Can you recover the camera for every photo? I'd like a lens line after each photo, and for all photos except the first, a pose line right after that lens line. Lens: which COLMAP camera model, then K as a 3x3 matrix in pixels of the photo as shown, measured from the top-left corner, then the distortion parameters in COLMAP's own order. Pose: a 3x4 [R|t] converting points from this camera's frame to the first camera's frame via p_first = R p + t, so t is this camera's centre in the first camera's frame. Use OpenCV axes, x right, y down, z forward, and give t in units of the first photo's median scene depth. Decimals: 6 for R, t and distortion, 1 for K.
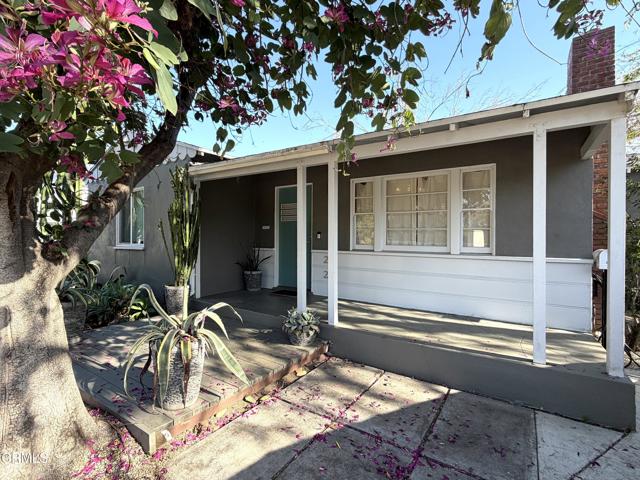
lens RADIAL K [[314.4, 0, 320.0], [0, 314.4, 240.0], [0, 0, 1]] dist [0.002069, 0.000198]
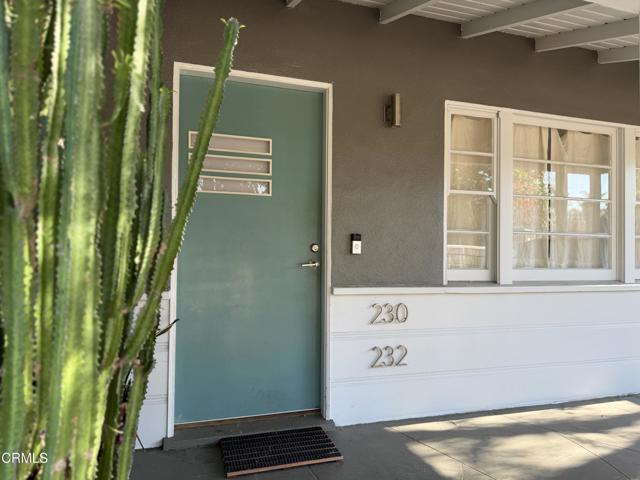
lens RADIAL K [[447.2, 0, 320.0], [0, 447.2, 240.0], [0, 0, 1]] dist [0.001038, 0.000011]
pose [[0.615546, 0.016197, 0.787934, -0.557977], [-0.000381, 0.999795, -0.020255, -0.013985], [-0.788101, 0.012168, 0.615426, 0.997916]]
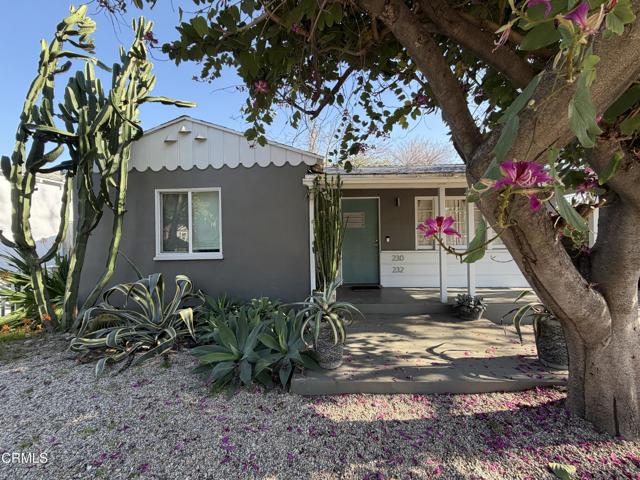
lens RADIAL K [[258.8, 0, 320.0], [0, 258.8, 240.0], [0, 0, 1]] dist [0.001072, 0.000003]
pose [[0.843217, -0.015188, 0.537359, -1.088080], [0.026559, 0.999557, -0.013426, -0.007915], [-0.536918, 0.025593, 0.843246, 0.356392]]
